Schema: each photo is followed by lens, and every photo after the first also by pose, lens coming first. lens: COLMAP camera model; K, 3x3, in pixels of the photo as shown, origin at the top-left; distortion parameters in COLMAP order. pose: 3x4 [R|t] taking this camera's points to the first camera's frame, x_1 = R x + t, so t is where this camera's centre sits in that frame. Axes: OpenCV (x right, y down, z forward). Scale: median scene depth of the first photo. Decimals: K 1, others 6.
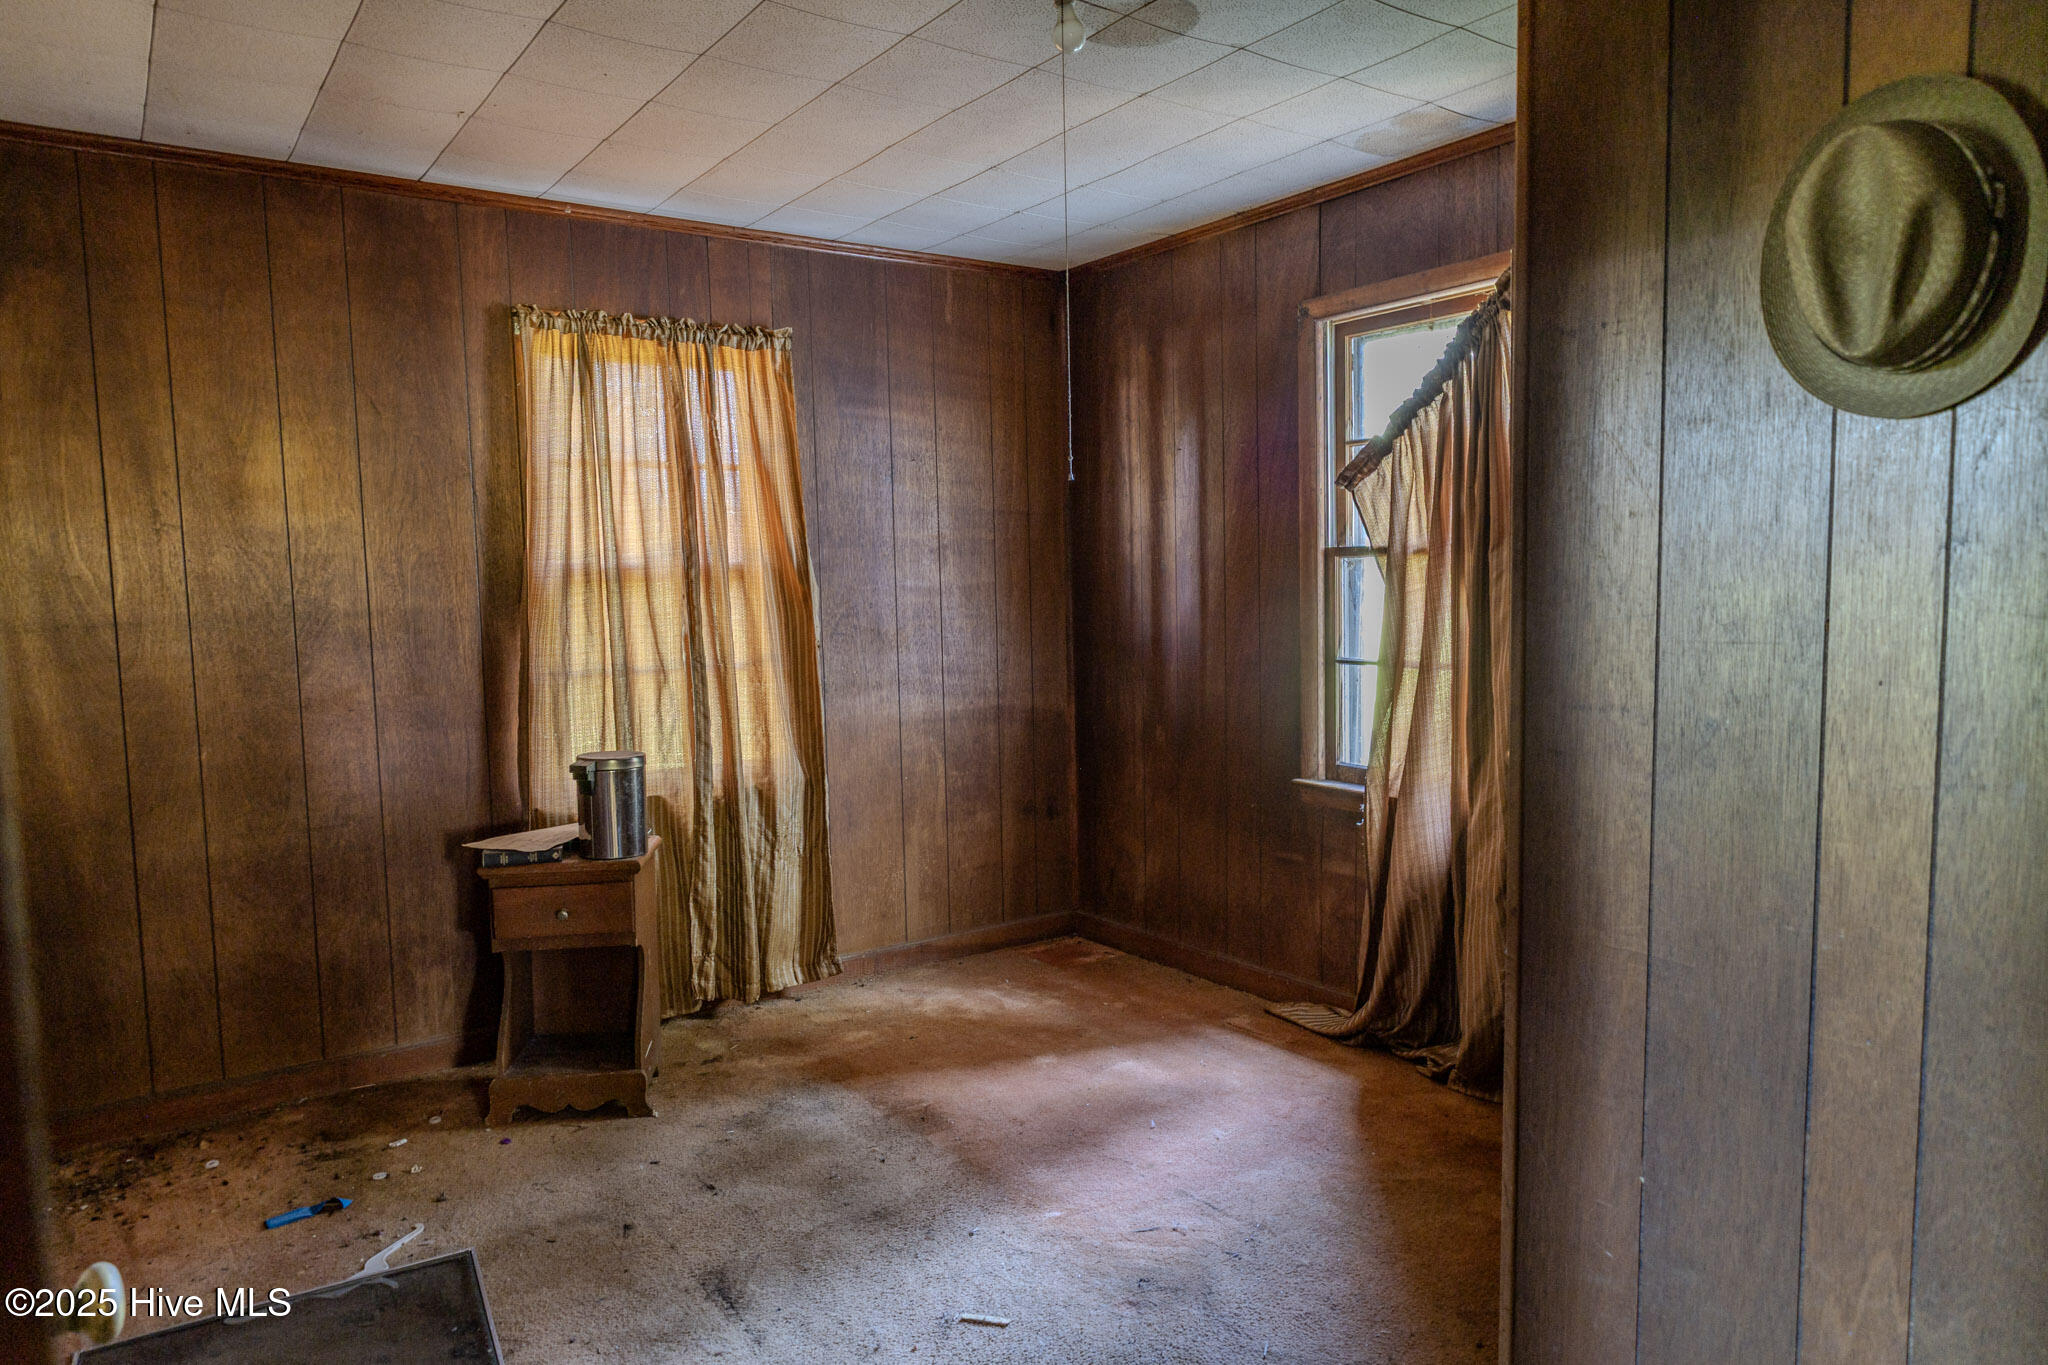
lens RADIAL K [[1349.8, 0, 1032.1], [0, 1349.8, 687.8], [0, 0, 1]] dist [0.023859, -0.000549]
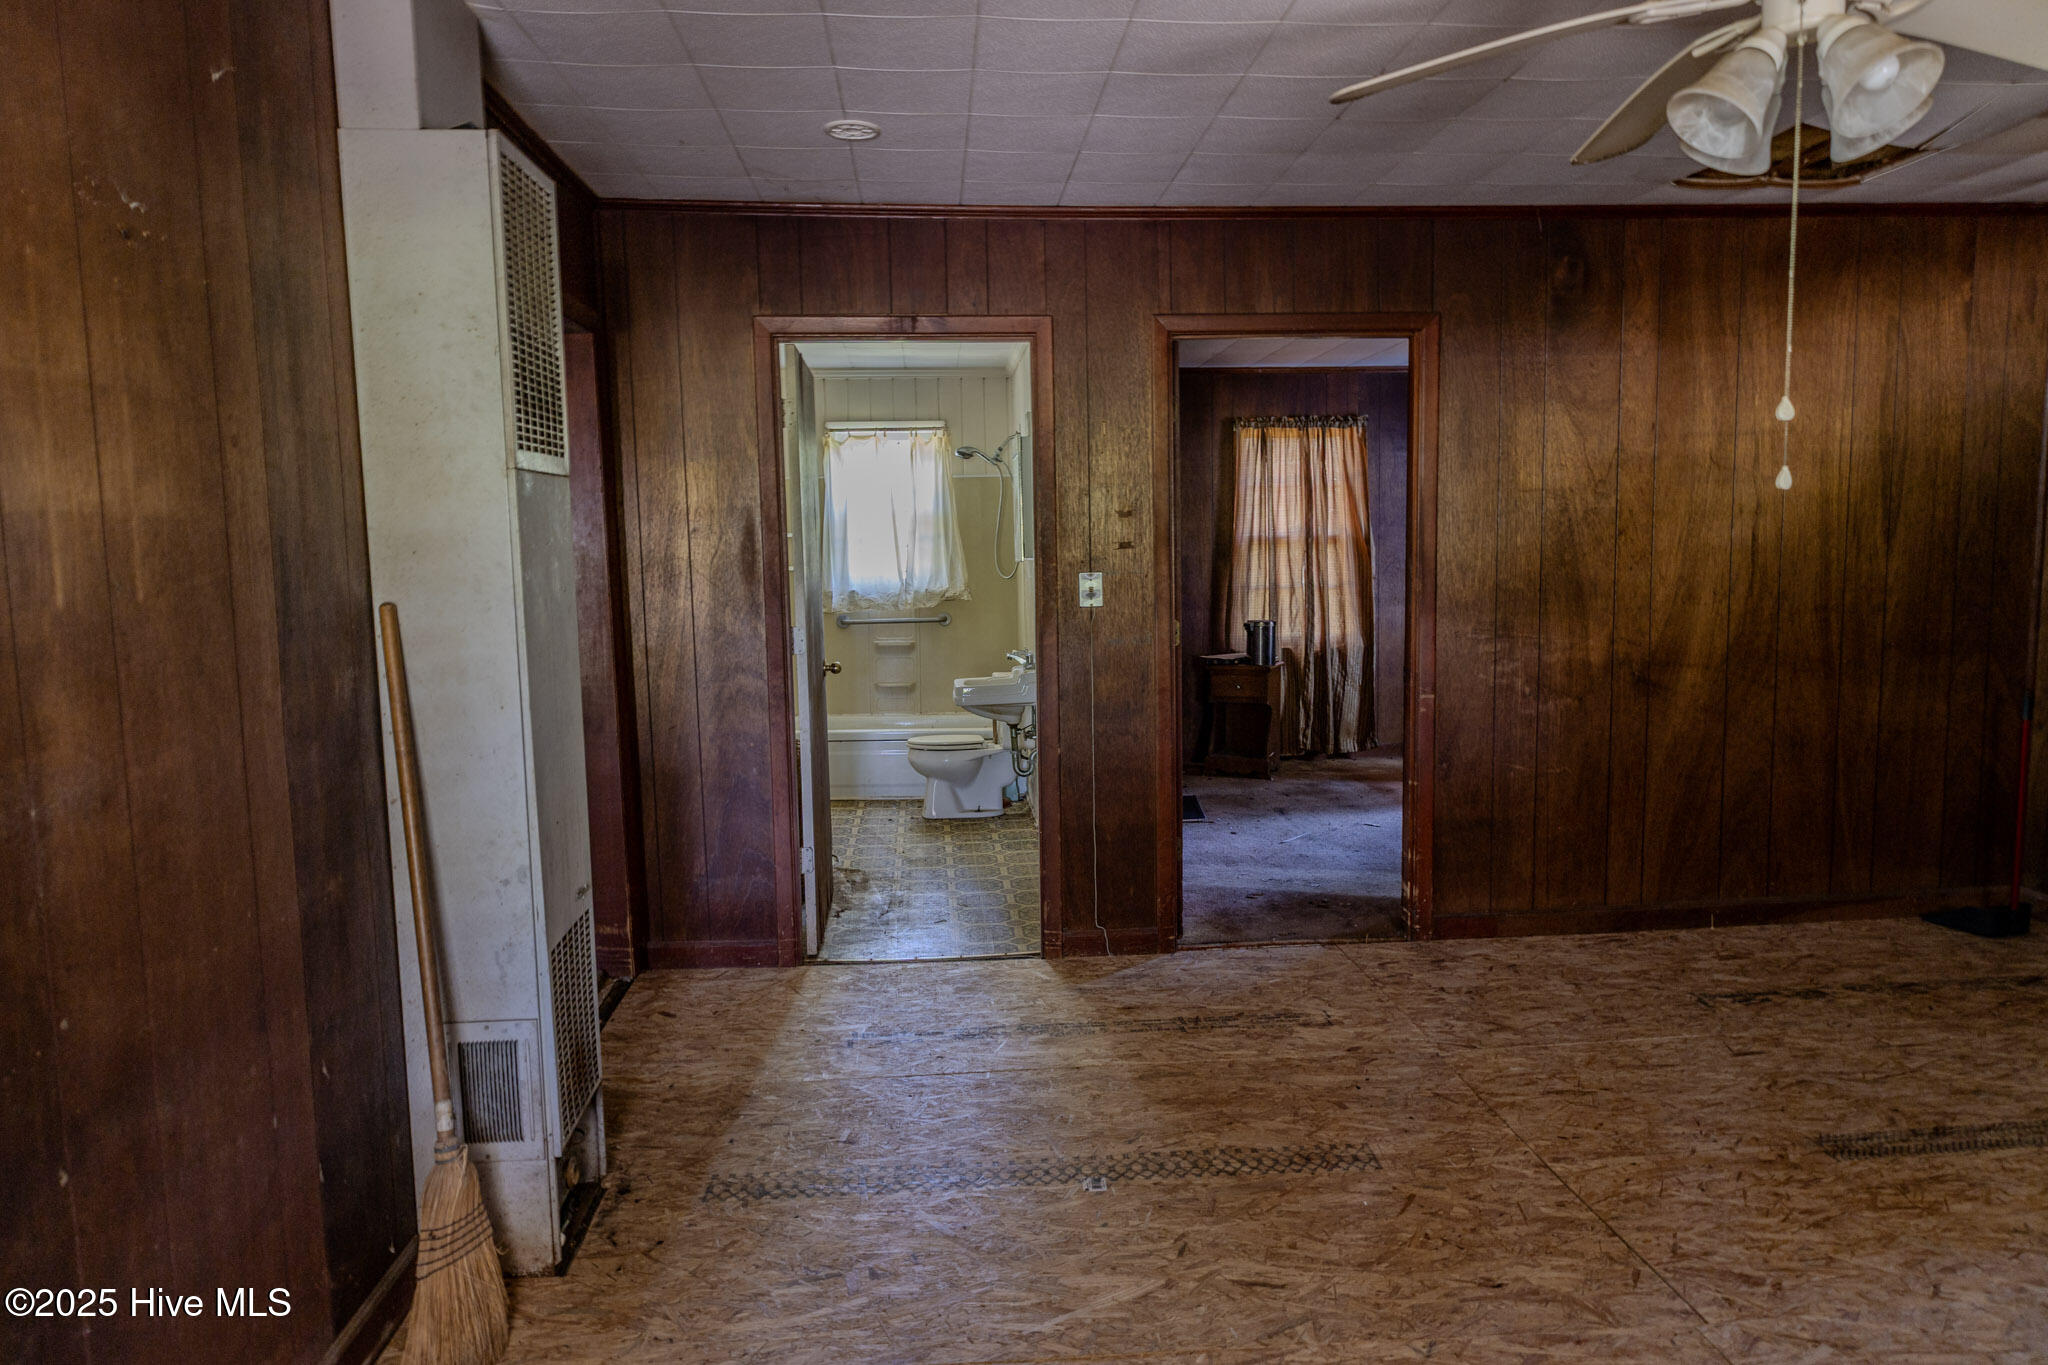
lens RADIAL K [[1349.8, 0, 1032.1], [0, 1349.8, 687.8], [0, 0, 1]] dist [0.023859, -0.000549]
pose [[0.865384, 0.059766, -0.497532, 0.417744], [-0.043679, 0.998080, 0.043923, 0.067252], [0.499201, -0.016278, 0.866333, -0.988741]]
